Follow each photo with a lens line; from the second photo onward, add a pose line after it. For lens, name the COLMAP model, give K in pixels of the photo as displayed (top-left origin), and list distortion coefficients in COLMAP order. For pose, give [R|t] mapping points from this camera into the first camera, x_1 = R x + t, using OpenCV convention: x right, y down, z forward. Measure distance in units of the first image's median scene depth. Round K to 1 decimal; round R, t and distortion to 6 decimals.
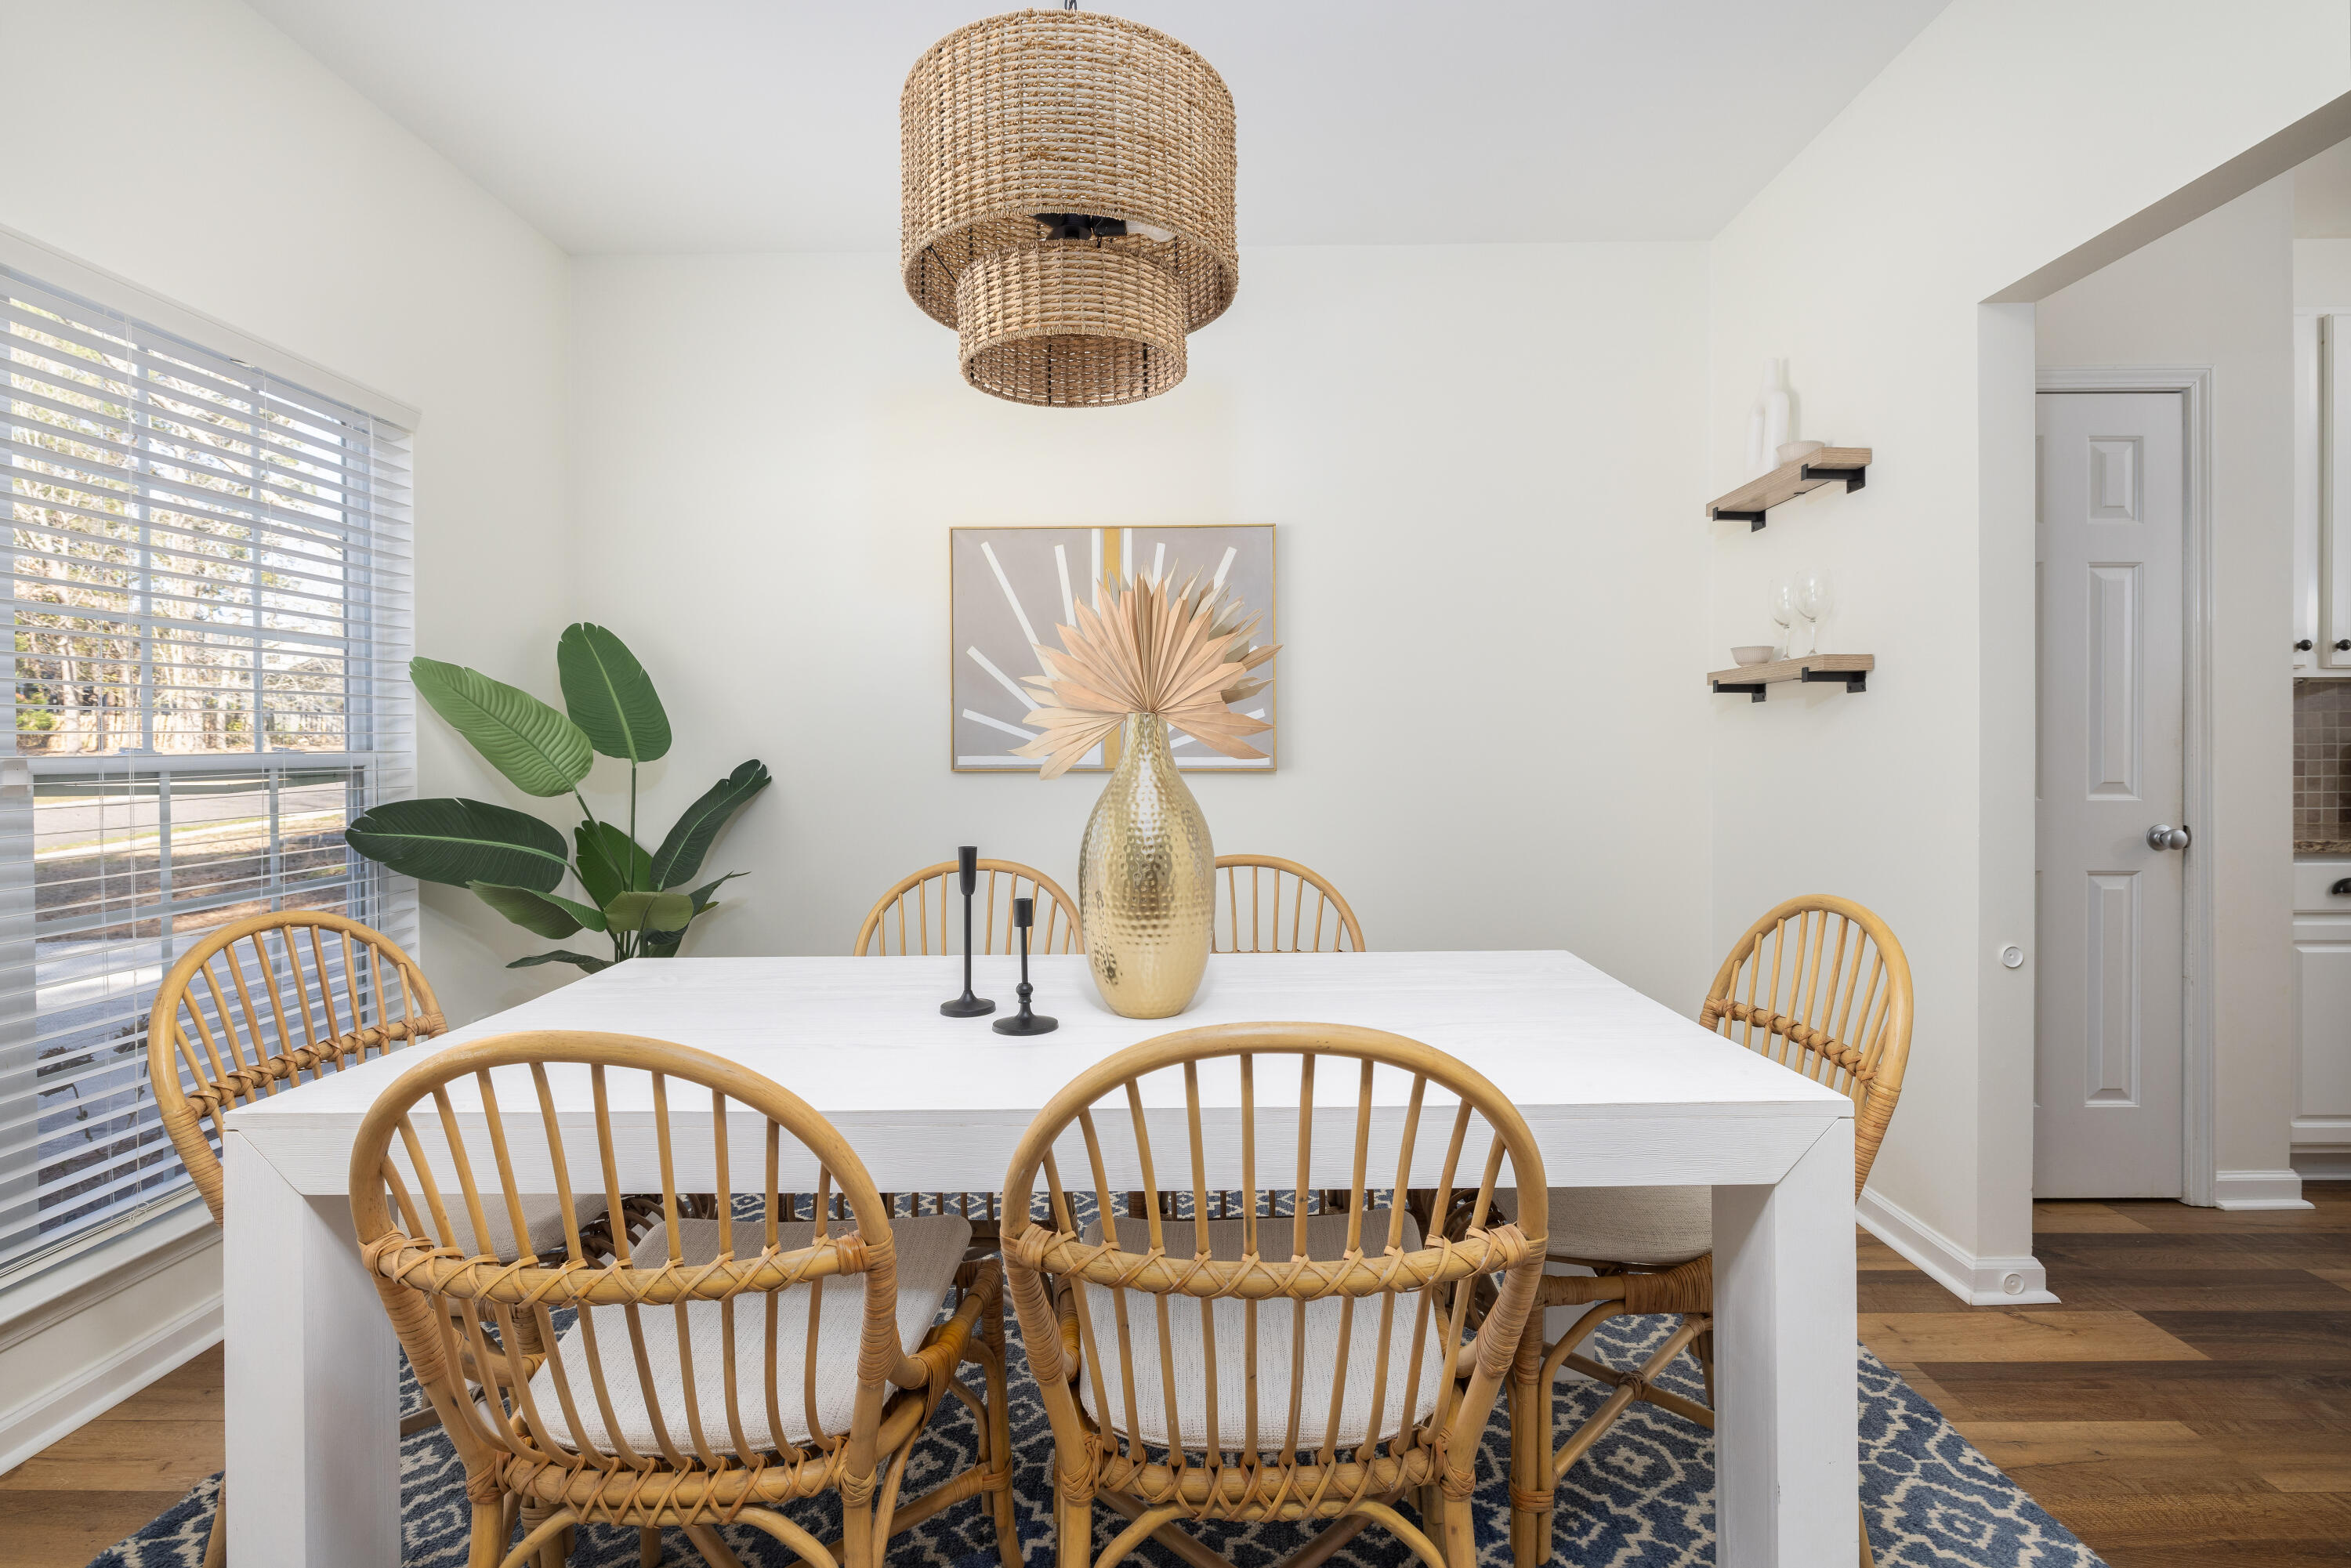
lens RADIAL K [[1123.5, 0, 1163.7], [0, 1123.5, 756.4], [0, 0, 1]] dist [-0.001027, -0.000246]
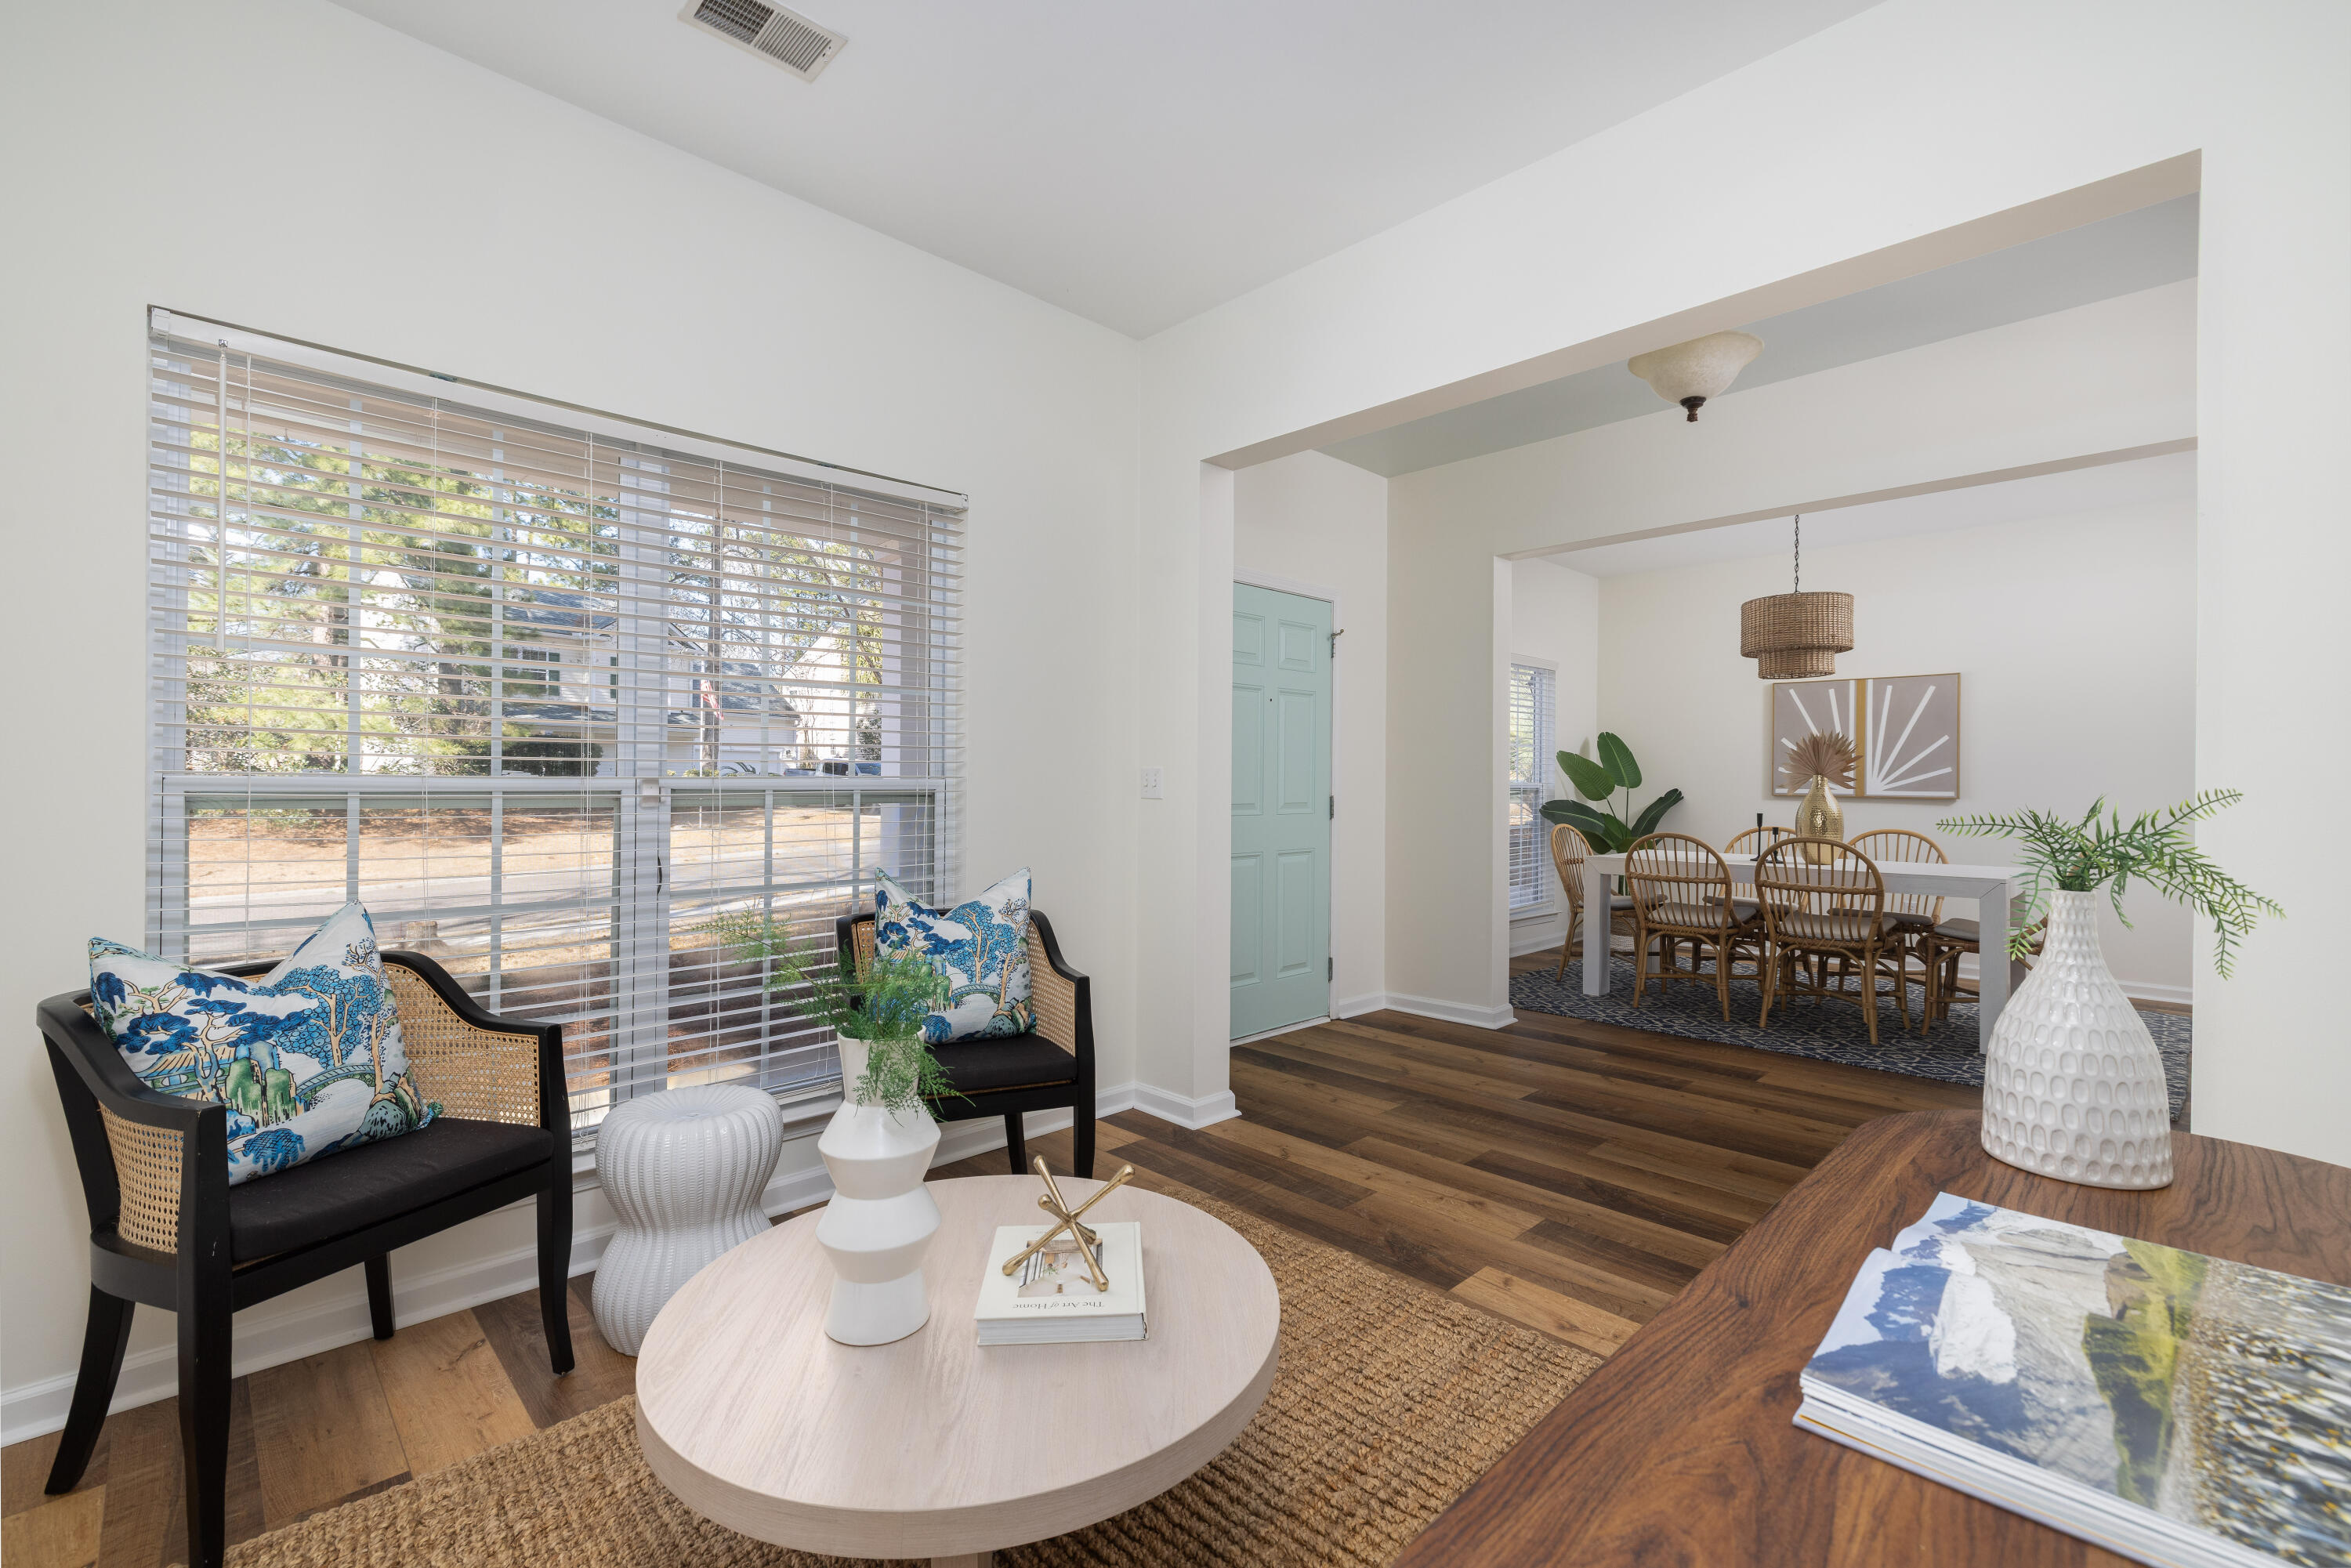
lens RADIAL K [[1002.2, 0, 1175.5], [0, 1002.2, 784.0], [0, 0, 1]] dist [0.000617, 0.000371]
pose [[0.715146, 0.009780, -0.698907, 0.413051], [-0.022690, 0.999700, -0.009228, 0.041753], [0.698607, 0.022458, 0.715153, -1.446385]]
